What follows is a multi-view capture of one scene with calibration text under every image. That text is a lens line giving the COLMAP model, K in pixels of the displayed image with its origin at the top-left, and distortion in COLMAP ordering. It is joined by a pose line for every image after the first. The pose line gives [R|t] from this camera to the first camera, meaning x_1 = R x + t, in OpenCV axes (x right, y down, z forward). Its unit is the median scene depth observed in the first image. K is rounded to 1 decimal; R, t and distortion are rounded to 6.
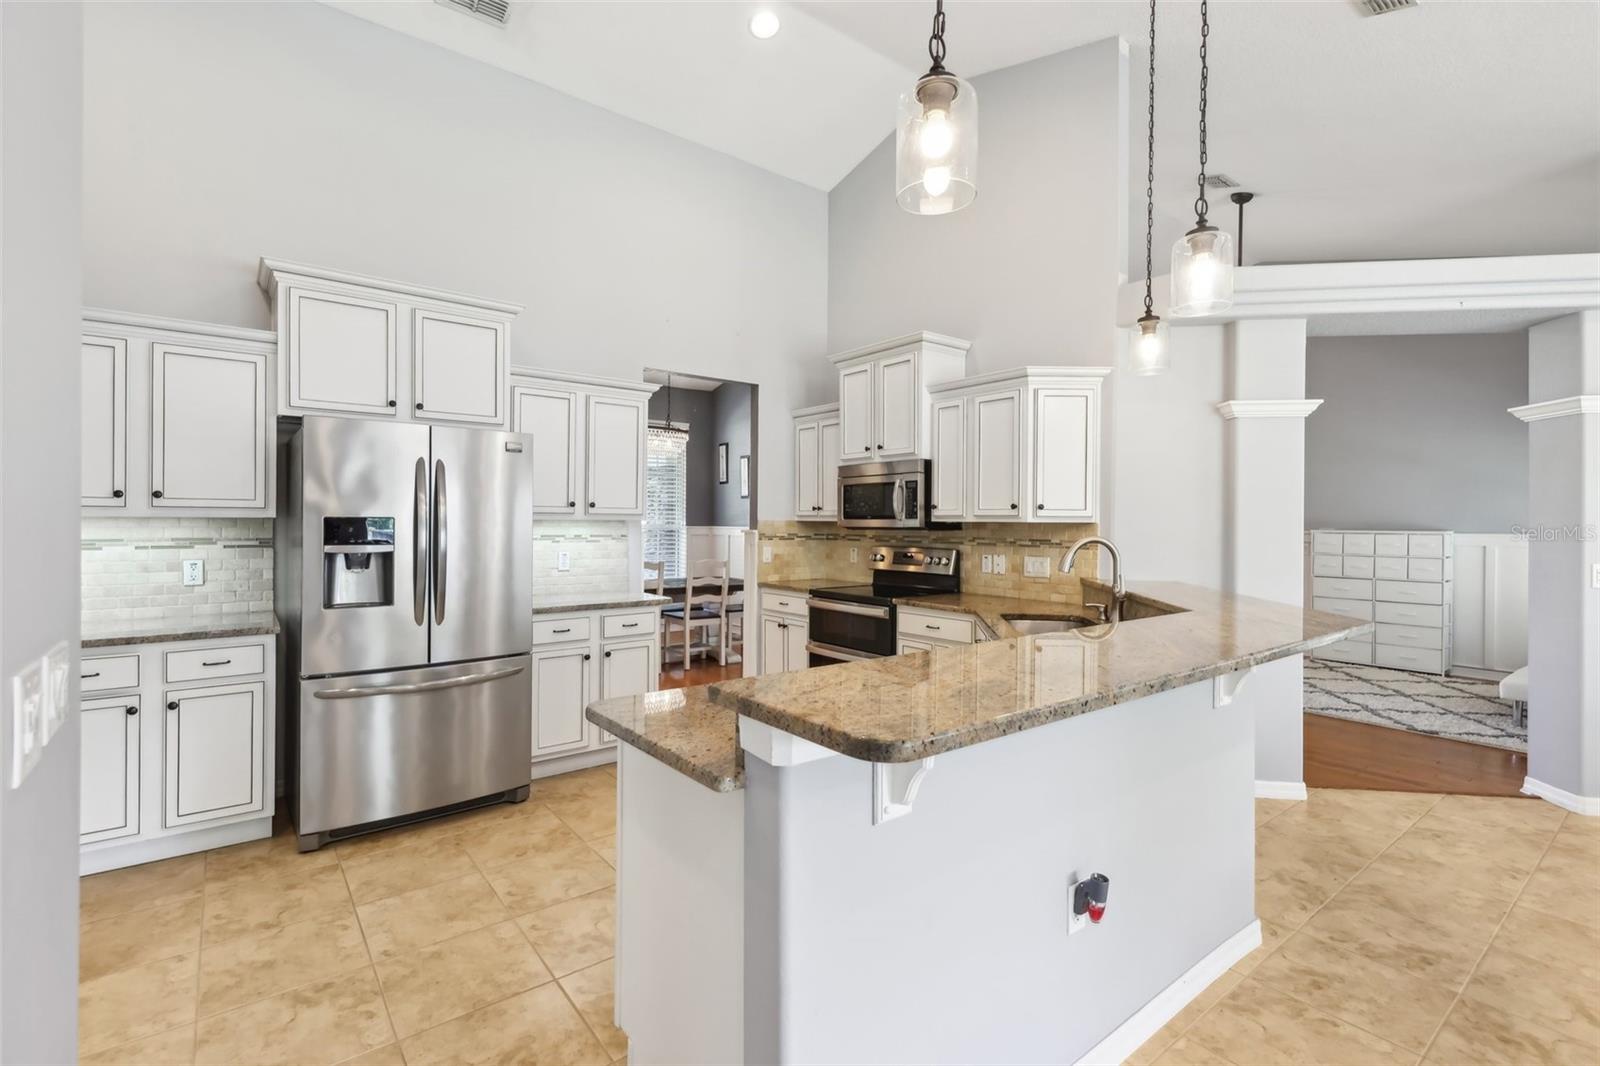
lens RADIAL K [[722.8, 0, 793.7], [0, 722.8, 530.6], [0, 0, 1]] dist [0.016624, -0.005348]
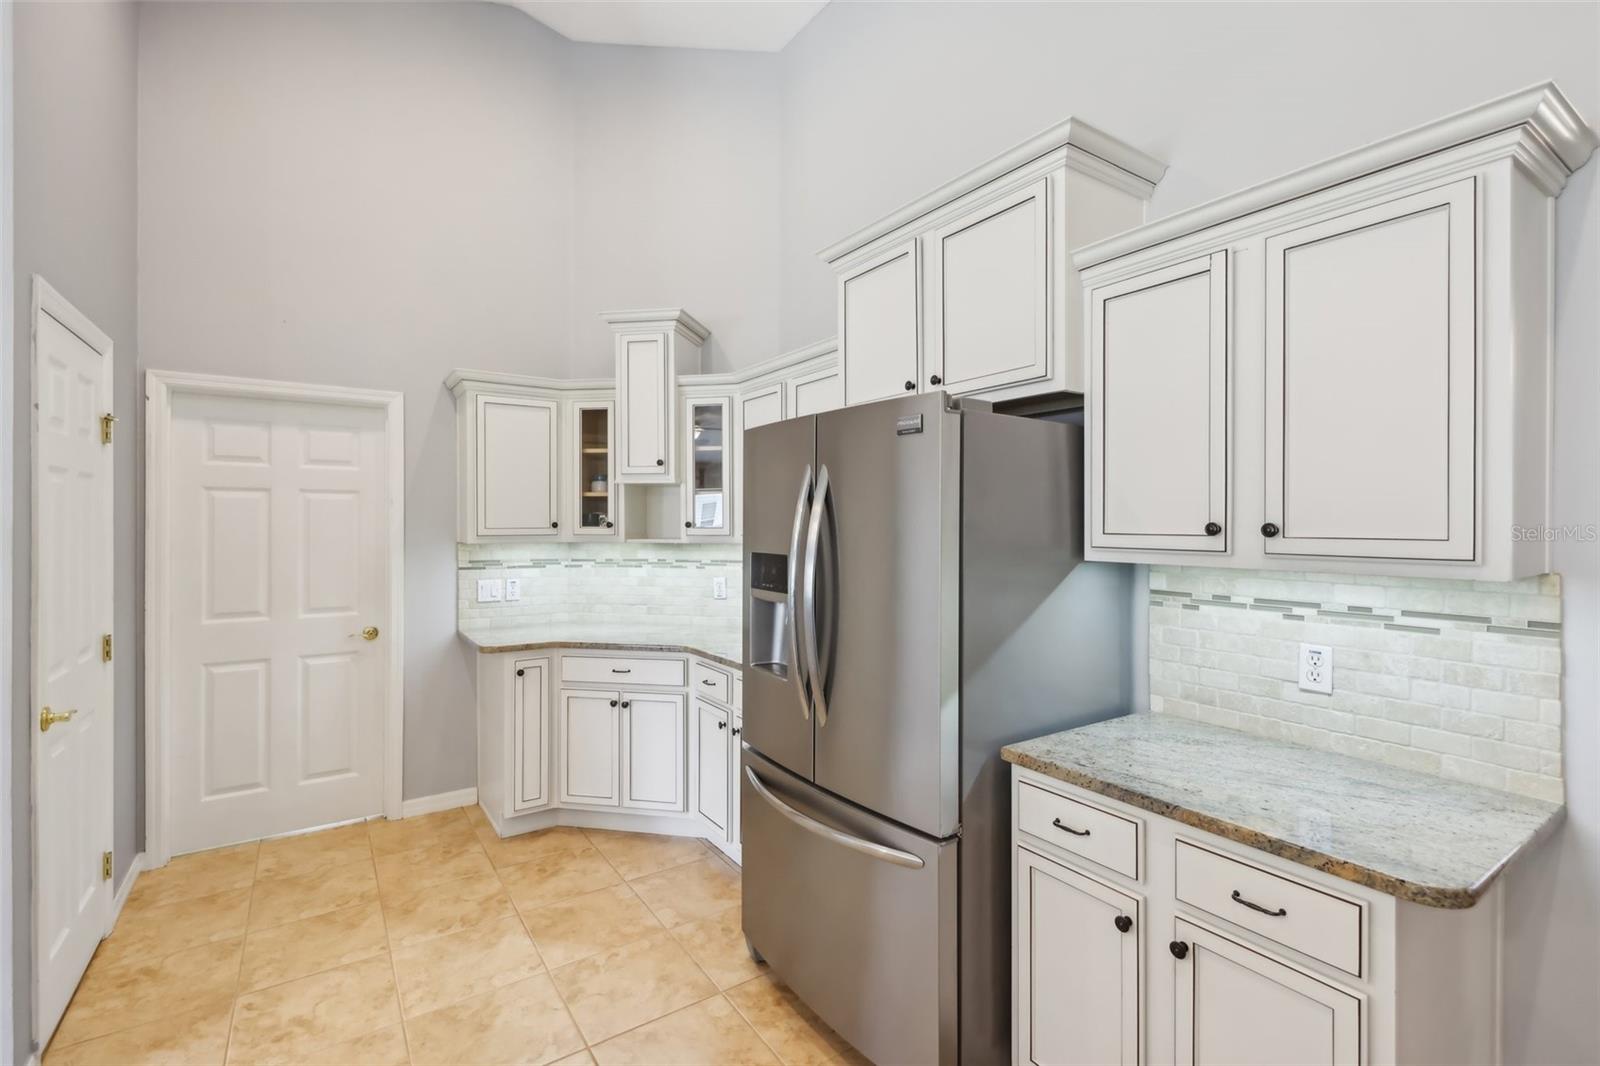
lens RADIAL K [[722.8, 0, 801.8], [0, 722.8, 521.6], [0, 0, 1]] dist [0.016624, -0.005348]
pose [[-0.066702, -0.003722, -0.997766, 0.120633], [-0.007602, 0.999966, -0.003222, -0.040639], [0.997744, 0.007370, -0.066728, 0.852254]]
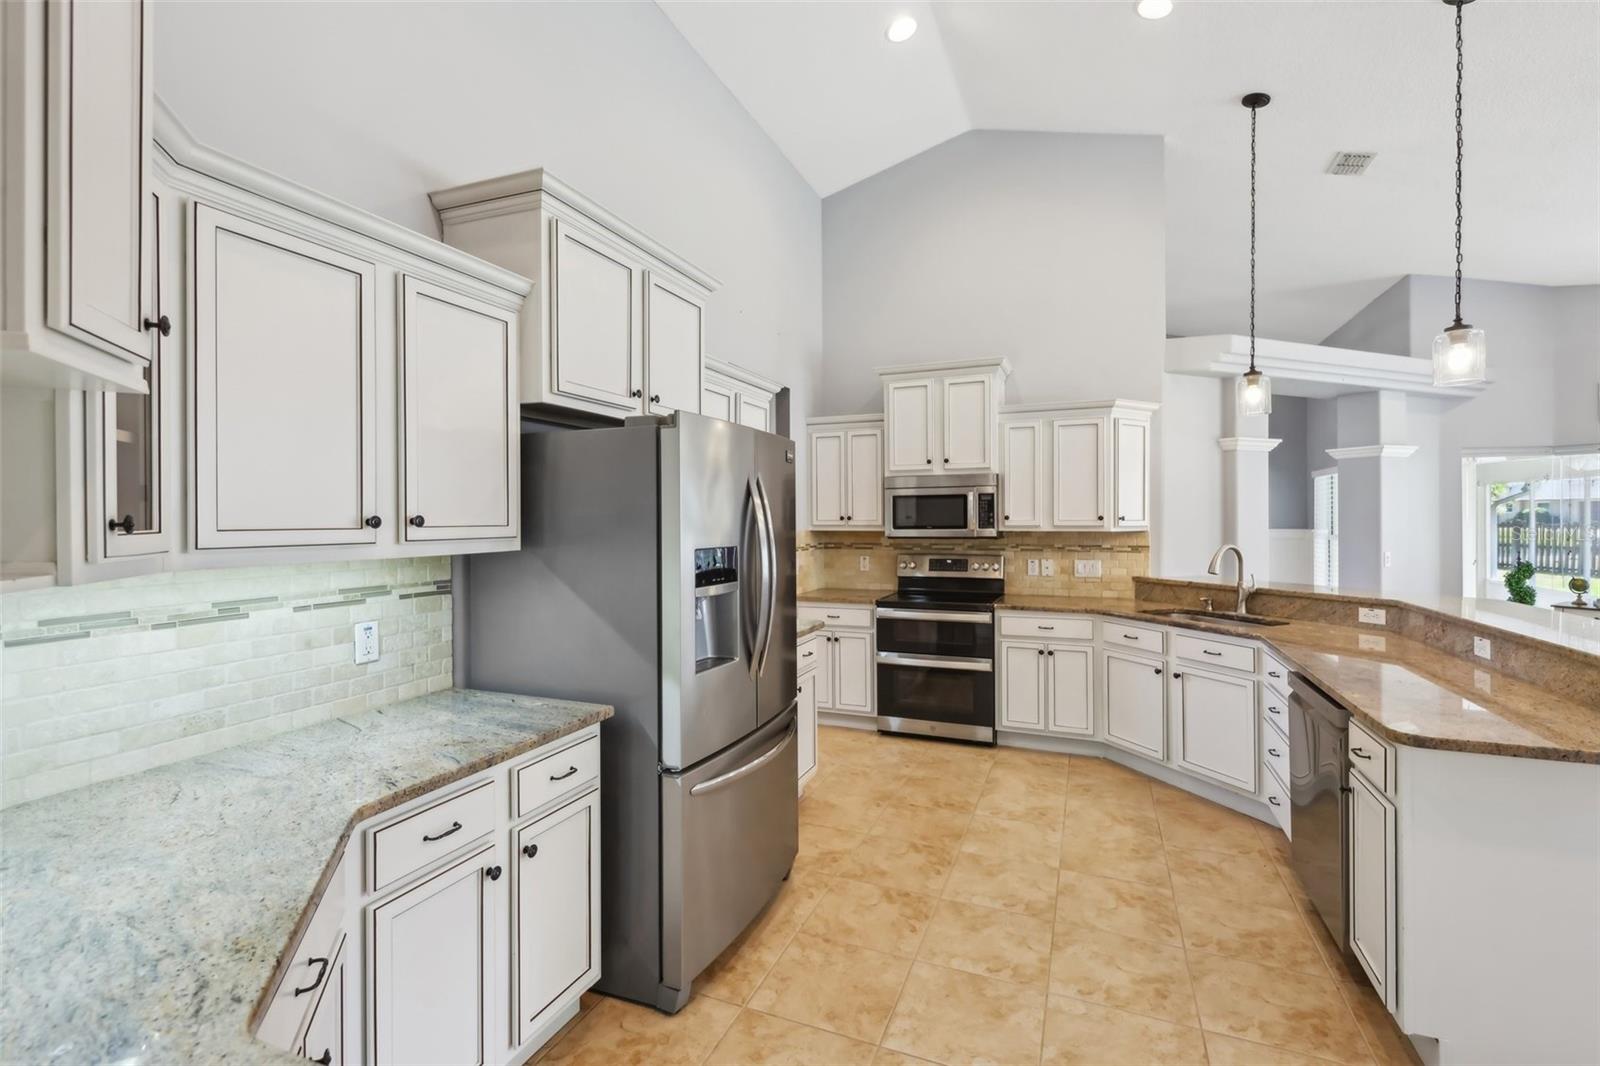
lens RADIAL K [[722.8, 0, 794.4], [0, 722.8, 524.5], [0, 0, 1]] dist [0.016624, -0.005348]
pose [[0.867952, -0.015170, 0.496416, -0.708353], [0.016524, 0.999862, 0.001665, -0.033384], [-0.496373, 0.006757, 0.868083, 0.238771]]
